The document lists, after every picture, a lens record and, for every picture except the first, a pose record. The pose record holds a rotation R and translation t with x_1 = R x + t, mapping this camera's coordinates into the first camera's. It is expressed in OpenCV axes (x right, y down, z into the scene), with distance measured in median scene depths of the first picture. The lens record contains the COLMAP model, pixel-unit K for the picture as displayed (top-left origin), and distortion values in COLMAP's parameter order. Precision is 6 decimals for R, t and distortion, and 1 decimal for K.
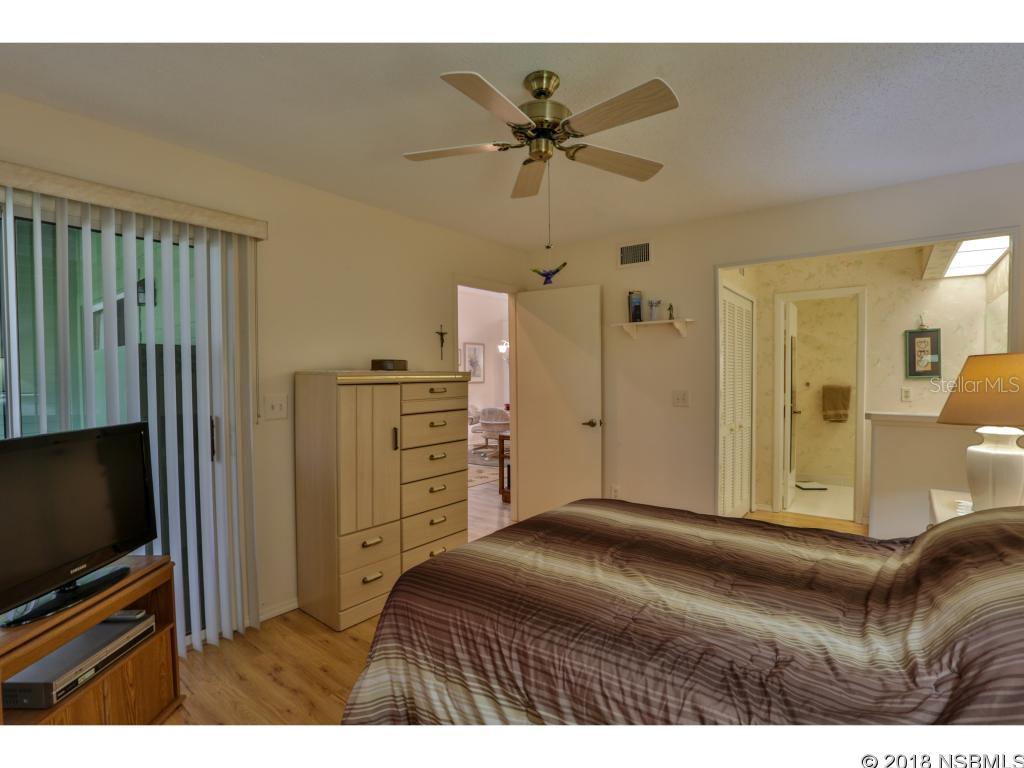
lens RADIAL K [[508.1, 0, 513.3], [0, 508.1, 388.7], [0, 0, 1]] dist [-0.085909, 0.051918]
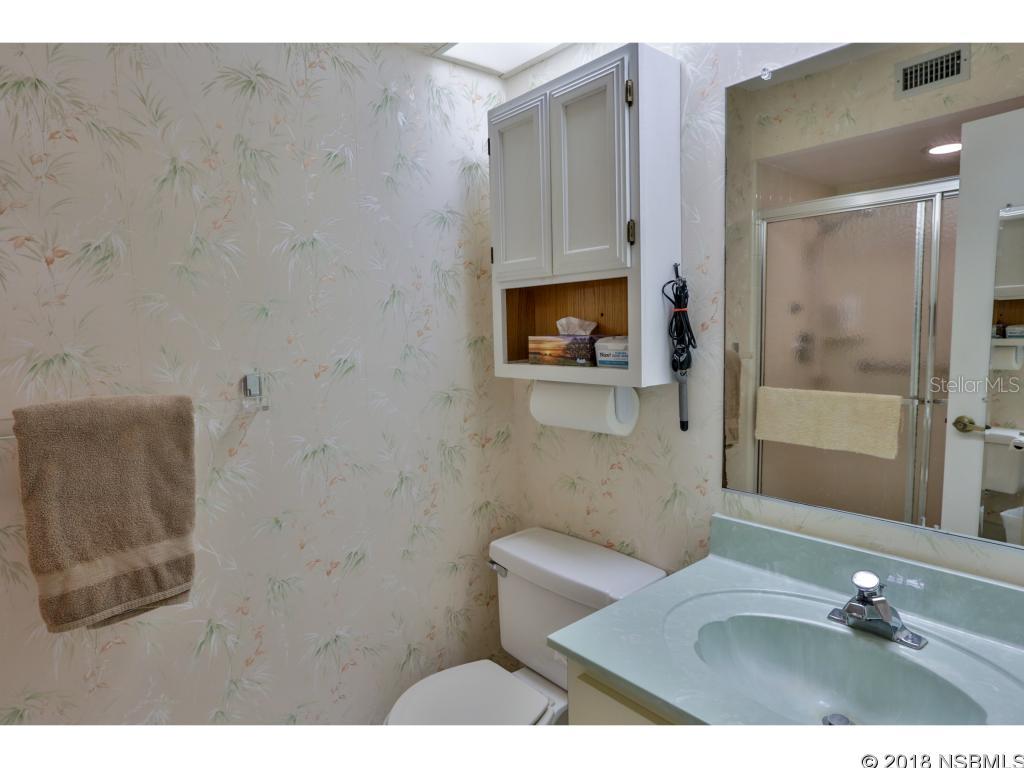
lens RADIAL K [[597.6, 0, 507.6], [0, 597.6, 390.7], [0, 0, 1]] dist [-0.037476, 0.031561]
pose [[0.249820, -0.106843, 0.962380, 0.685427], [0.051535, 0.993952, 0.096970, -0.033292], [-0.966920, 0.025372, 0.253816, 1.131661]]
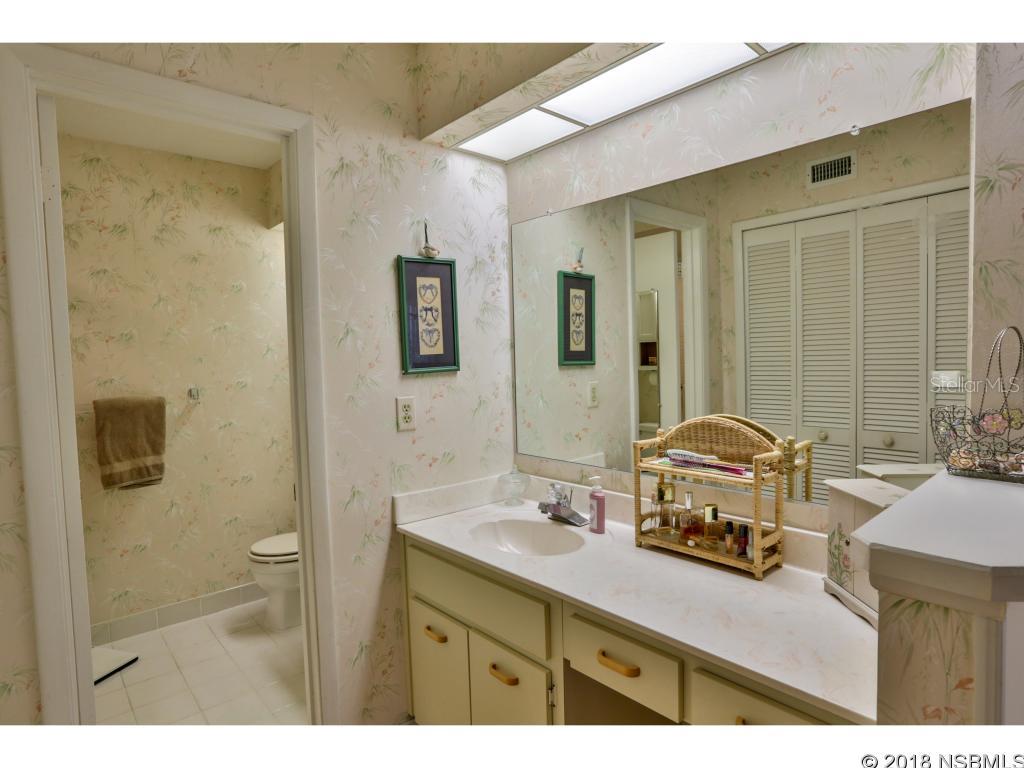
lens RADIAL K [[568.3, 0, 512.0], [0, 568.3, 384.0], [0, 0, 1]] dist [-0.044909, 0.031914]
pose [[0.187952, -0.050840, 0.980861, 0.352938], [0.058586, 0.997461, 0.040475, -0.026883], [-0.980429, 0.049858, 0.190454, 0.825870]]
